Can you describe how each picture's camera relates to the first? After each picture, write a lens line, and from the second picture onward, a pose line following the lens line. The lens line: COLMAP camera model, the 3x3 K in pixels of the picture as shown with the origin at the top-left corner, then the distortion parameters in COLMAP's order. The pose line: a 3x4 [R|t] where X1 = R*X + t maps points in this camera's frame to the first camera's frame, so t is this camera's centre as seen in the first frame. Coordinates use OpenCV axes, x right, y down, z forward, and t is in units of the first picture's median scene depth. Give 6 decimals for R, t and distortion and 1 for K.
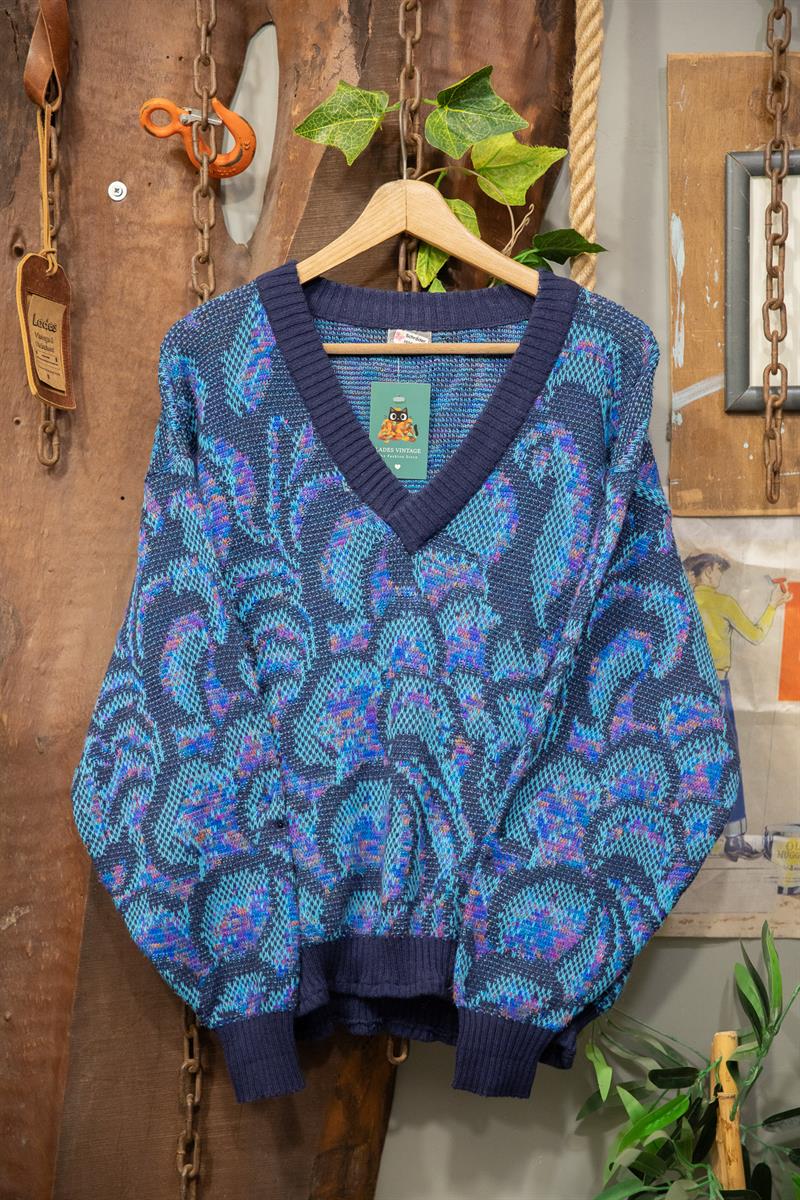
lens RADIAL K [[2147.6, 0, 399.6], [0, 2147.6, 609.9], [0, 0, 1]] dist [0.159382, 0.134688]
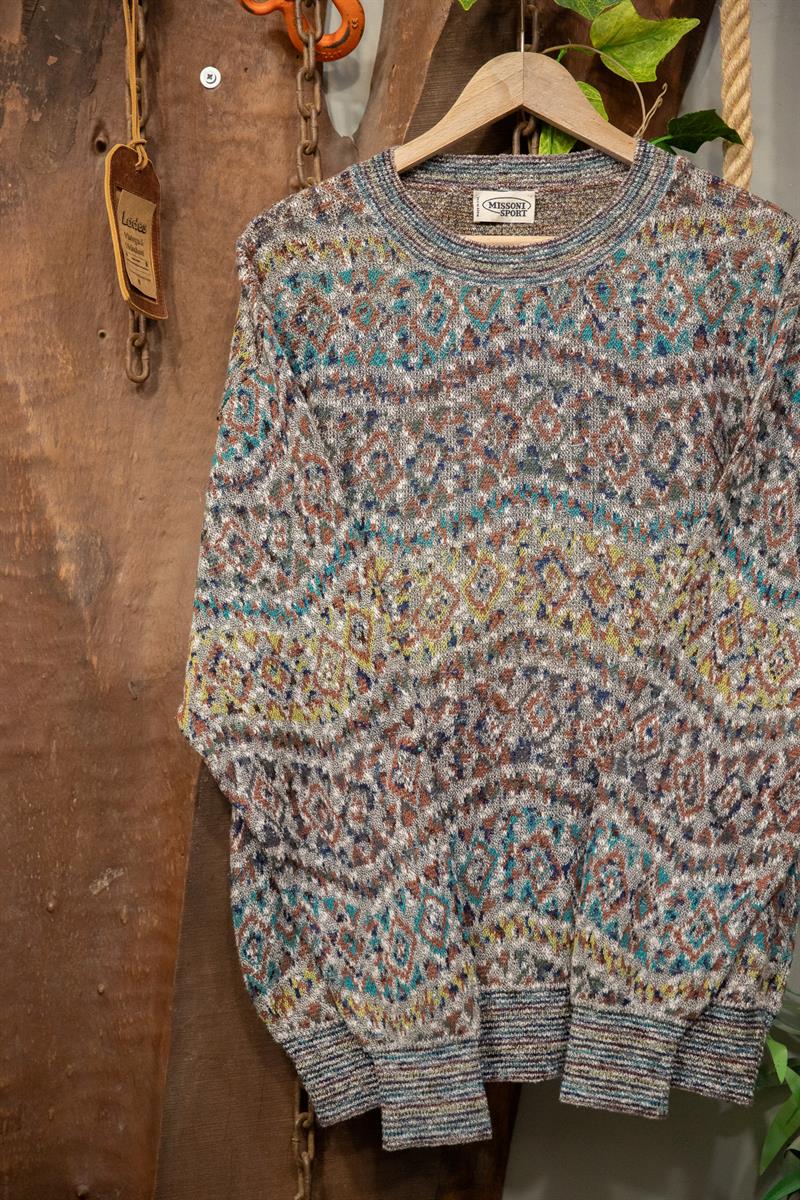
lens RADIAL K [[2191.9, 0, 399.6], [0, 2191.9, 611.0], [0, 0, 1]] dist [0.165531, 0.104130]
pose [[0.999966, -0.007499, 0.003287, -0.059031], [0.007494, 0.999971, 0.001405, 0.029569], [-0.003297, -0.001381, 0.999994, 0.080366]]
